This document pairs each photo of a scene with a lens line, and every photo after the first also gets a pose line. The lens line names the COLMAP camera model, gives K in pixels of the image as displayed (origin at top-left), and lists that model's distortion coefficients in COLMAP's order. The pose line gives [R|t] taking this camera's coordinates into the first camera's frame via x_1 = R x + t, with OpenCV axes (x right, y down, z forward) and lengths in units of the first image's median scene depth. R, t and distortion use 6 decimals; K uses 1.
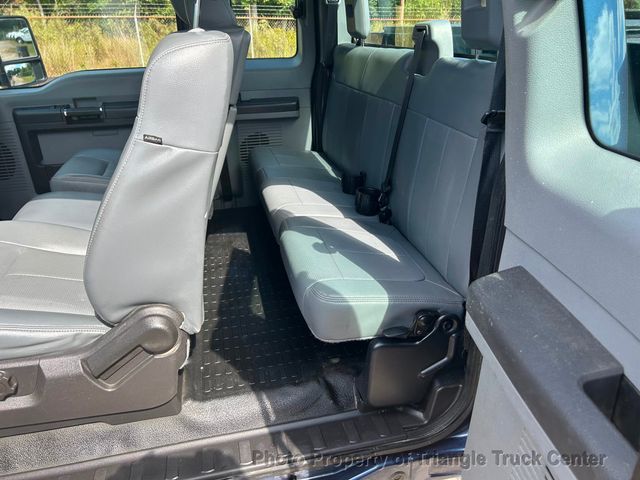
lens RADIAL K [[481.2, 0, 318.3], [0, 481.2, 238.2], [0, 0, 1]] dist [0.054958, -0.060818]
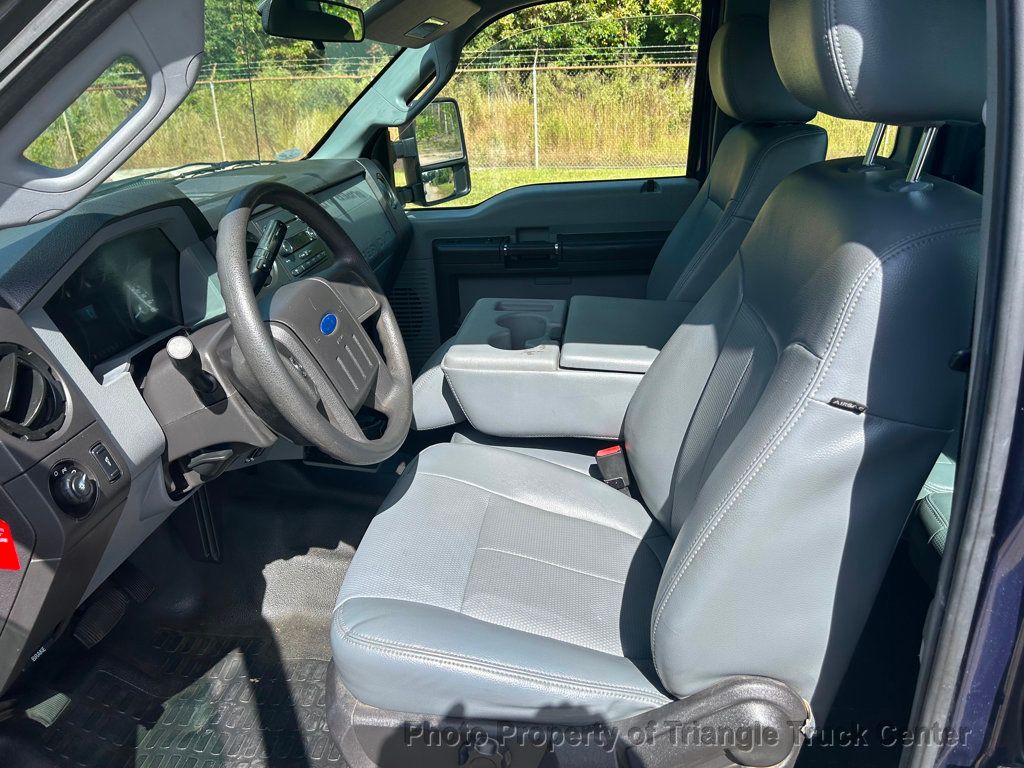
lens RADIAL K [[769.9, 0, 509.2], [0, 769.9, 381.1], [0, 0, 1]] dist [0.054958, -0.060818]
pose [[0.941503, 0.111393, -0.318062, -0.162734], [-0.122582, 0.992340, -0.015317, -0.066813], [0.313920, 0.053410, 0.947946, 0.029585]]
